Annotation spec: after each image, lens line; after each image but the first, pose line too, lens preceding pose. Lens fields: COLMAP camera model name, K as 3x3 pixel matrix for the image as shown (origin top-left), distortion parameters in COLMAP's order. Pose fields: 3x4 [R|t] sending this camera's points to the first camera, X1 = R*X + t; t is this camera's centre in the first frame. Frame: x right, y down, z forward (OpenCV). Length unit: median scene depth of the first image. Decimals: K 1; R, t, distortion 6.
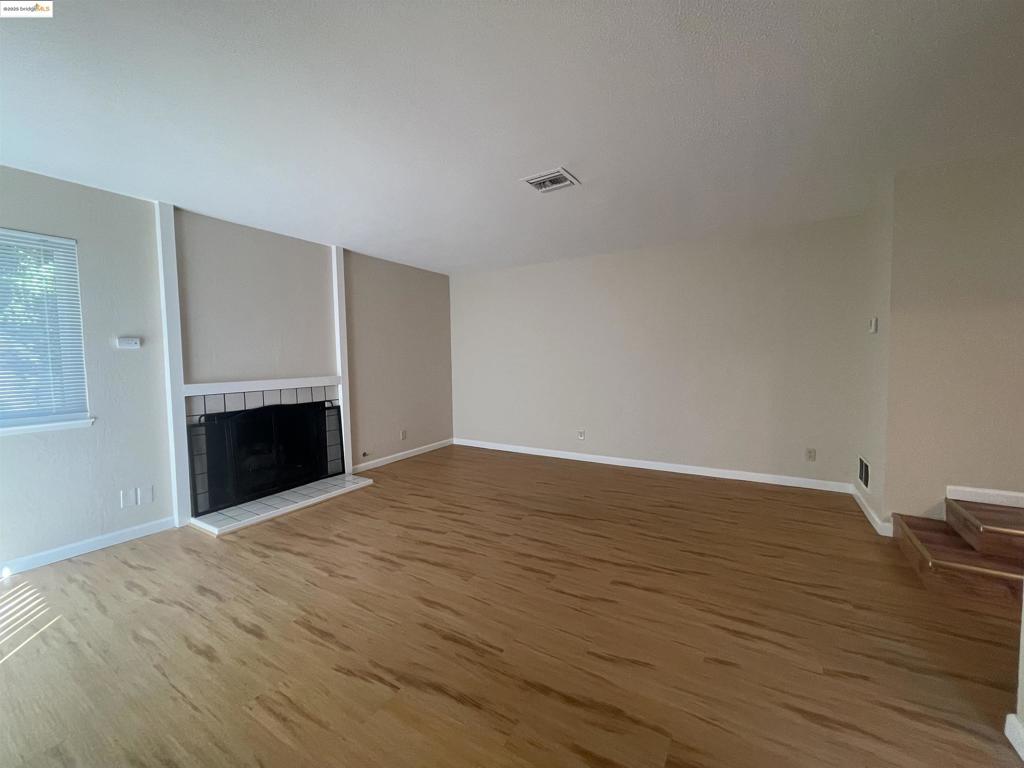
lens RADIAL K [[412.5, 0, 506.6], [0, 412.5, 381.2], [0, 0, 1]] dist [-0.000291, 0.000443]
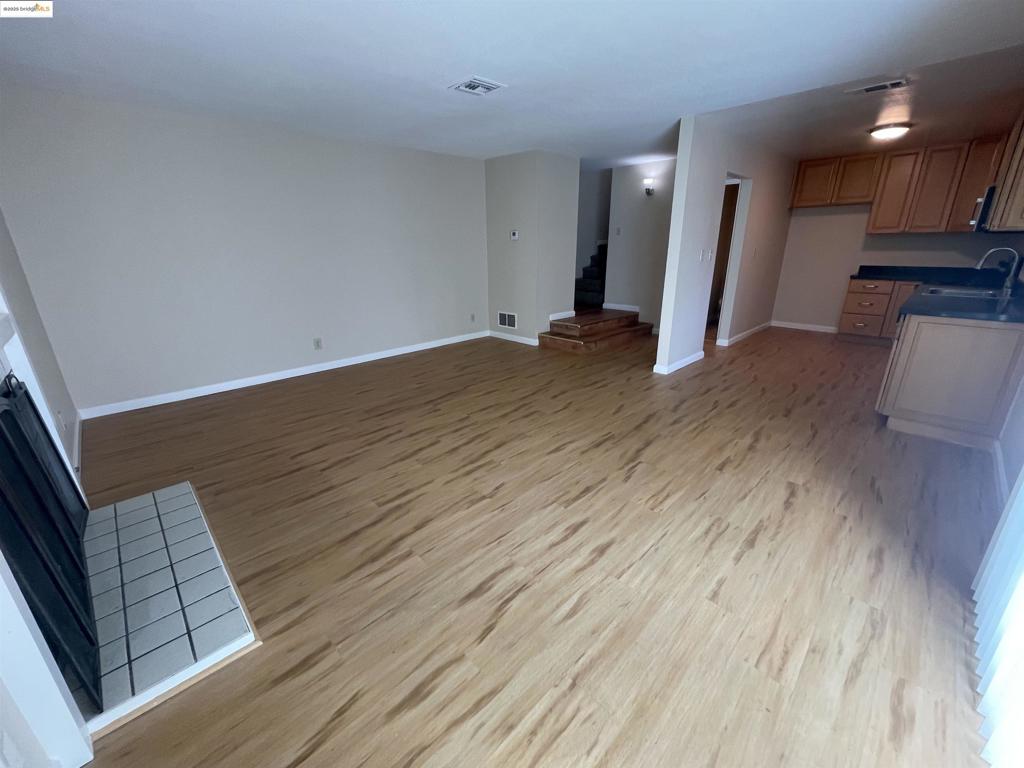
lens RADIAL K [[412.5, 0, 507.1], [0, 412.5, 380.9], [0, 0, 1]] dist [-0.000291, 0.000443]
pose [[0.249934, -0.294580, 0.922364, -0.934911], [0.064444, 0.955546, 0.287715, -0.046937], [-0.966116, -0.012469, 0.257807, 0.549130]]
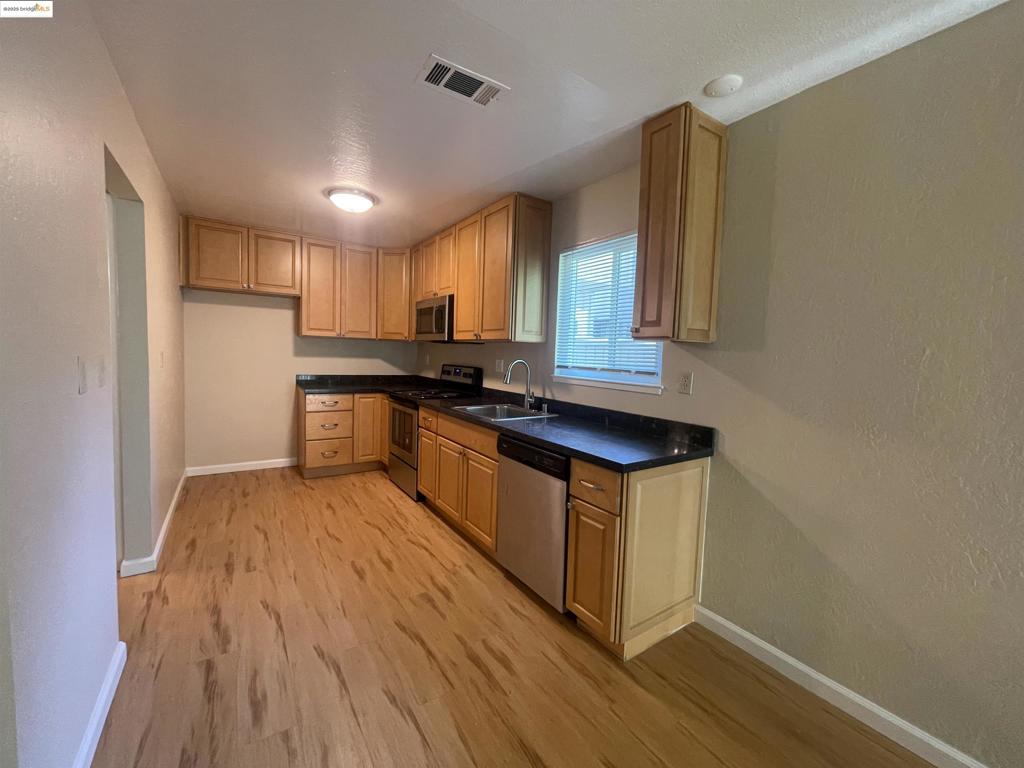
lens RADIAL K [[412.5, 0, 508.1], [0, 412.5, 380.2], [0, 0, 1]] dist [-0.000291, 0.000443]
pose [[-0.908101, -0.047509, 0.416048, 0.094196], [-0.000598, 0.993689, 0.112166, -0.048002], [-0.418751, 0.101609, -0.902398, 0.468651]]
